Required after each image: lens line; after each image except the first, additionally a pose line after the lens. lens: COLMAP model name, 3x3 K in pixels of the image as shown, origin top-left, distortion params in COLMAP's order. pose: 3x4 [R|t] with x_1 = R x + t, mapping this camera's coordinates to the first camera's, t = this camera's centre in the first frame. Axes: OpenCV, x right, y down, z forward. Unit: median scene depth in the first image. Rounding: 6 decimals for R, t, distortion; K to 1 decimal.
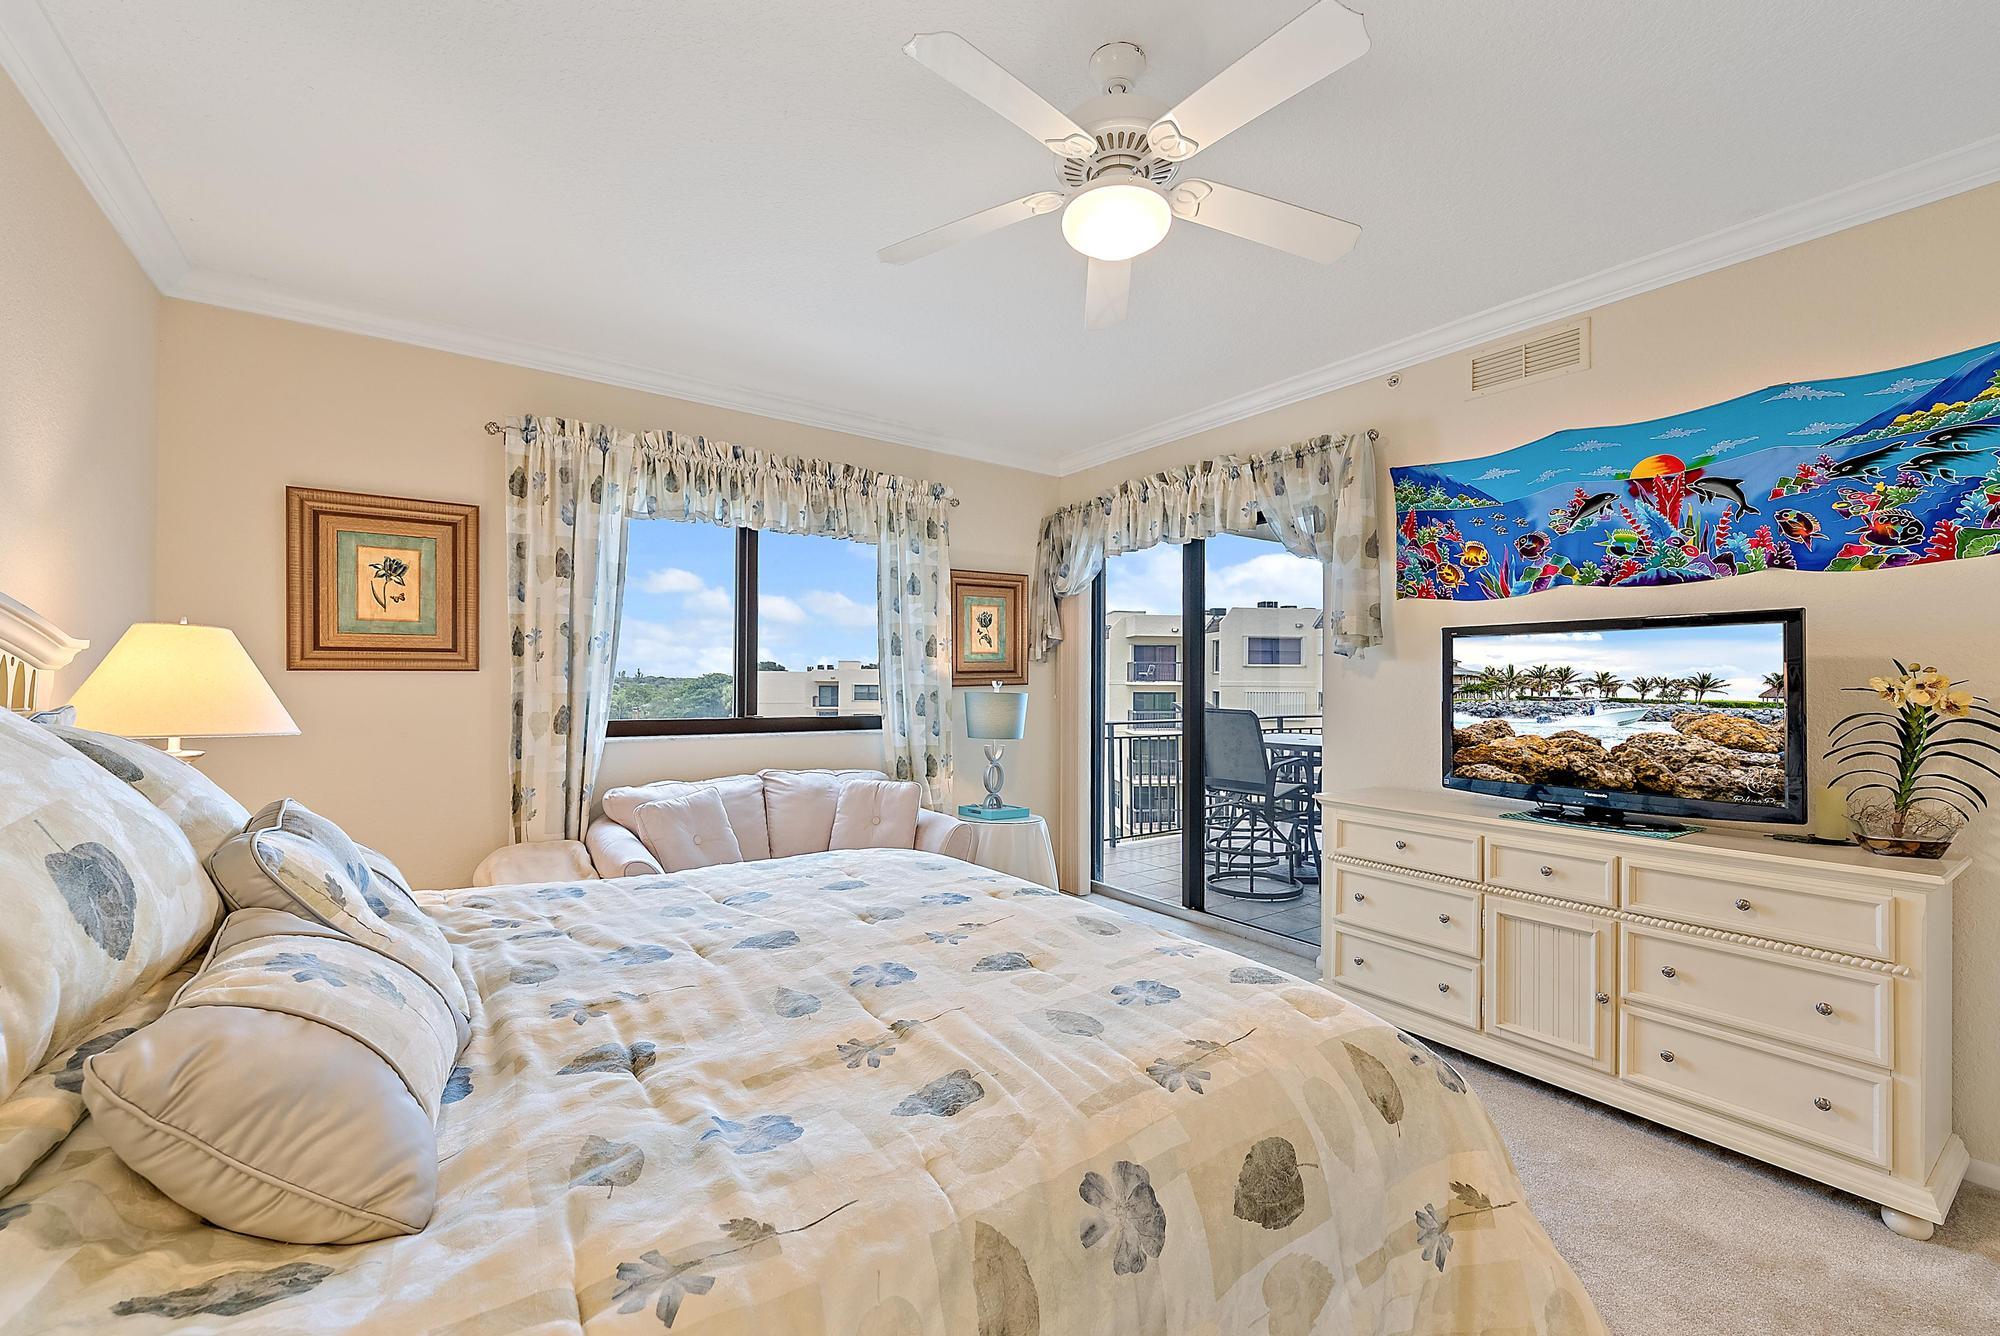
lens RADIAL K [[822.2, 0, 1000.0], [0, 822.2, 668.0], [0, 0, 1]] dist [0.000080, 0.000029]
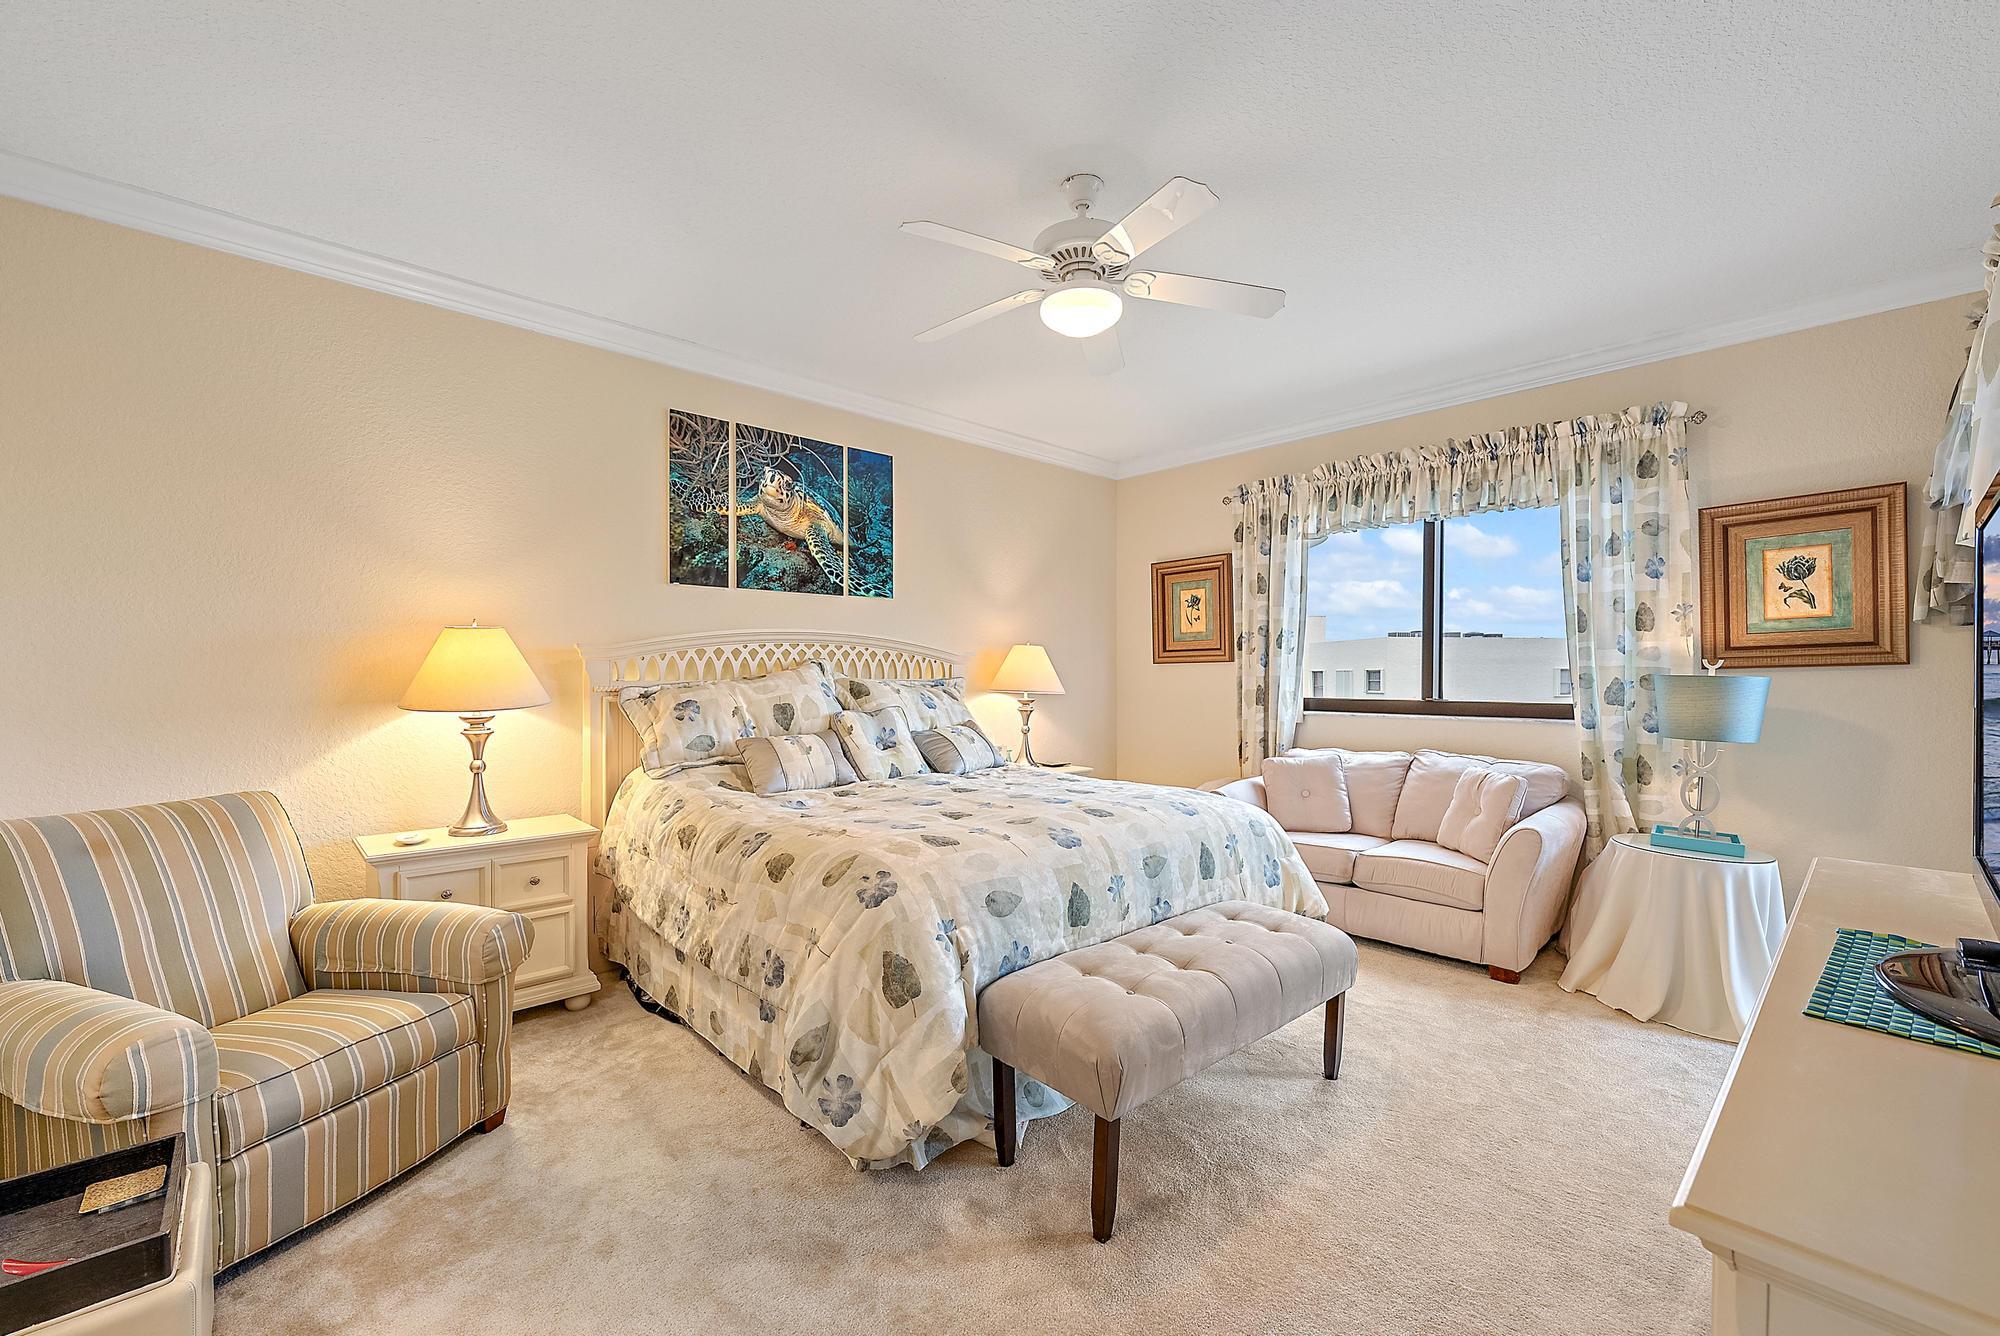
lens RADIAL K [[822.2, 0, 1000.0], [0, 822.2, 668.0], [0, 0, 1]] dist [0.000080, 0.000029]
pose [[0.118702, -0.018617, -0.992755, 0.723999], [0.016377, 0.999725, -0.016789, 0.029230], [0.992795, -0.014266, 0.118975, 0.355494]]
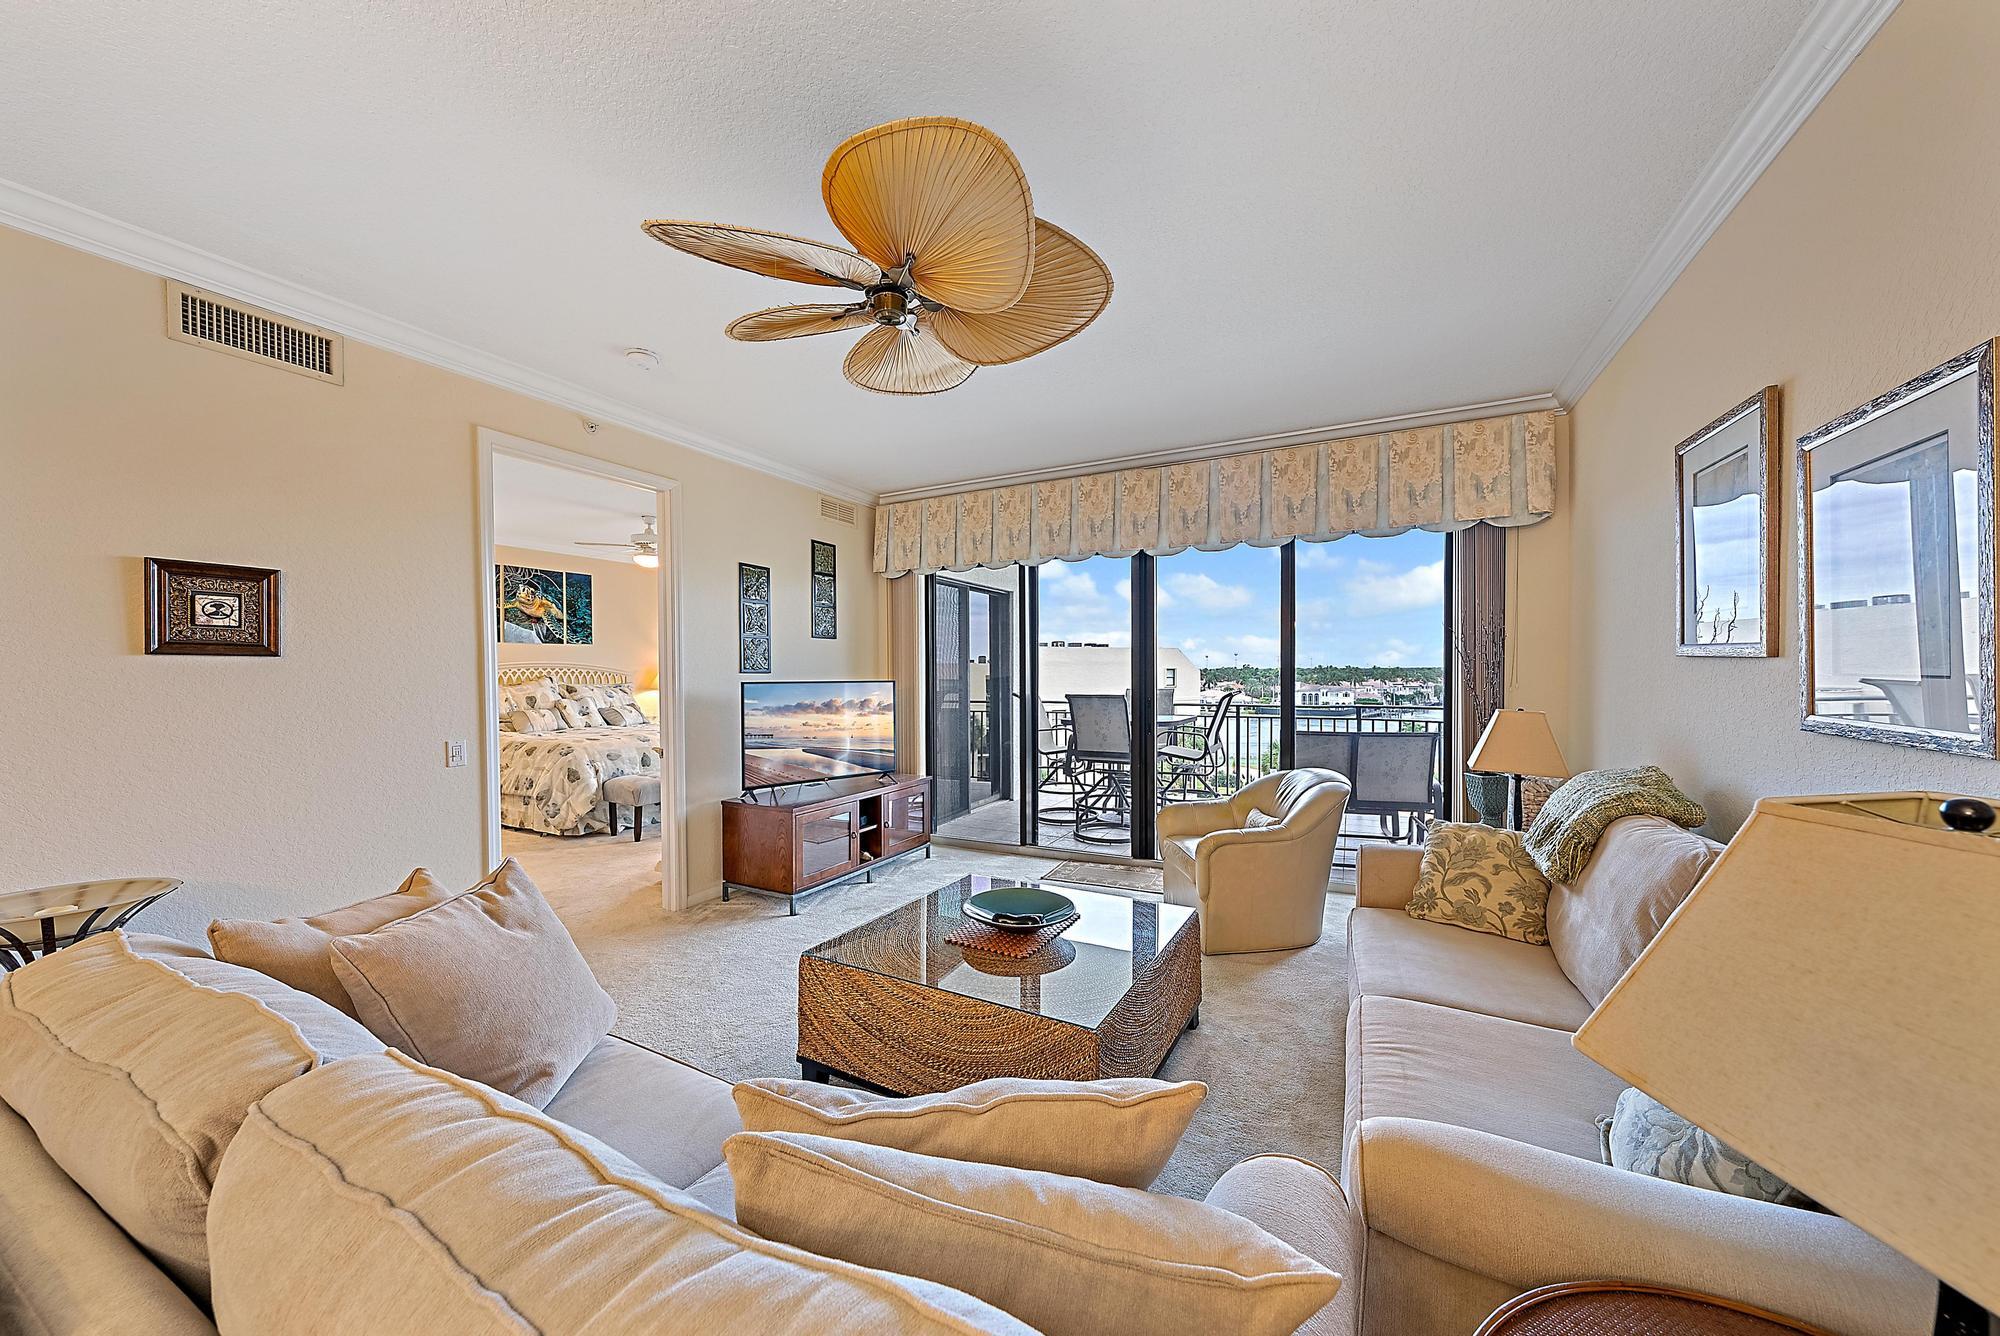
lens RADIAL K [[699.4, 0, 1000.0], [0, 699.4, 668.0], [0, 0, 1]] dist [-0.000452, -0.000013]
pose [[0.443051, -0.018254, -0.896311, 1.879954], [0.025830, 0.999638, -0.007590, 0.022465], [0.896124, -0.019789, 0.443362, 0.502749]]
